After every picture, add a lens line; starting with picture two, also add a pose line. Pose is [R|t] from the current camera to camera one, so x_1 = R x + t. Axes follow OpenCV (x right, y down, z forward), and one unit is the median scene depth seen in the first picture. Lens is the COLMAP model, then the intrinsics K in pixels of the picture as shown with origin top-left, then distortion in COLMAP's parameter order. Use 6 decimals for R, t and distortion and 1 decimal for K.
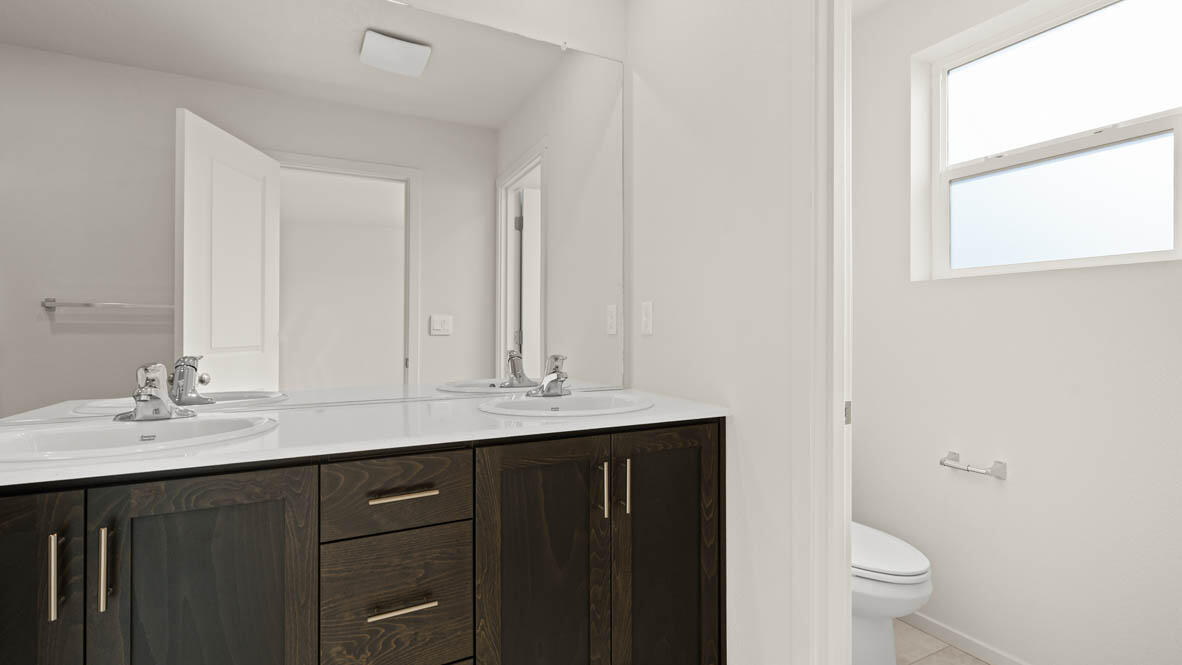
lens RADIAL K [[530.3, 0, 591.0], [0, 530.3, 332.5], [0, 0, 1]] dist [-0.004317, -0.000415]
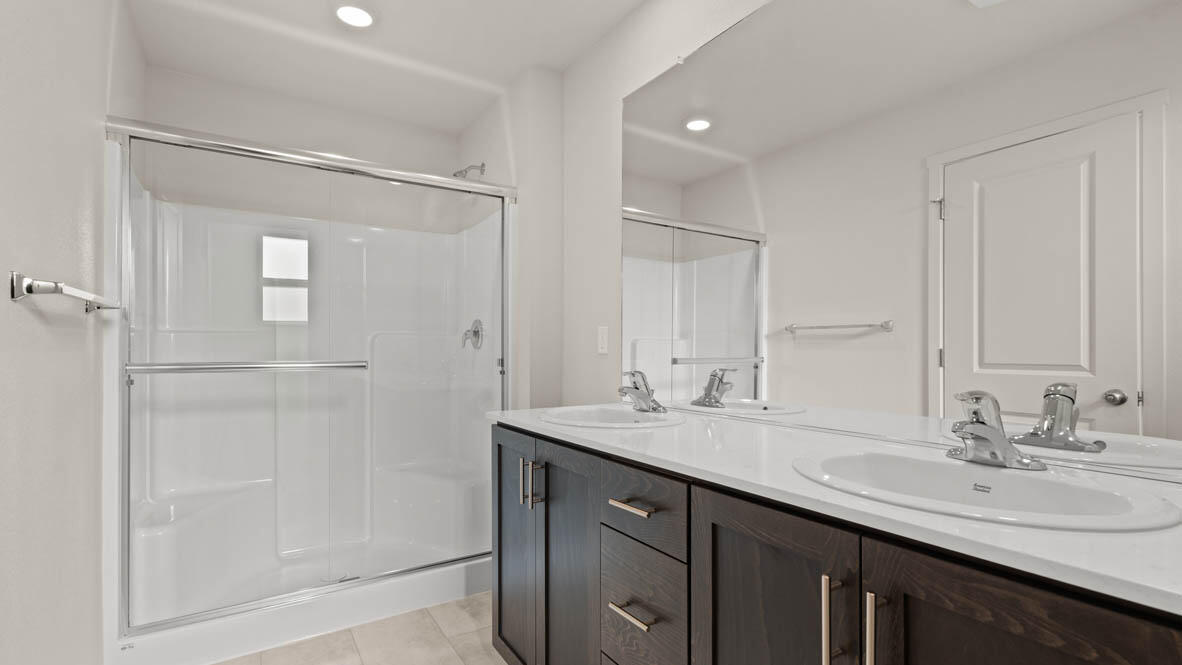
lens RADIAL K [[530.3, 0, 591.0], [0, 530.3, 332.5], [0, 0, 1]] dist [-0.004317, -0.000415]
pose [[0.097839, -0.030133, -0.994746, 0.649095], [0.006612, 0.999539, -0.029628, -0.008380], [0.995180, -0.003678, 0.097994, 0.758012]]
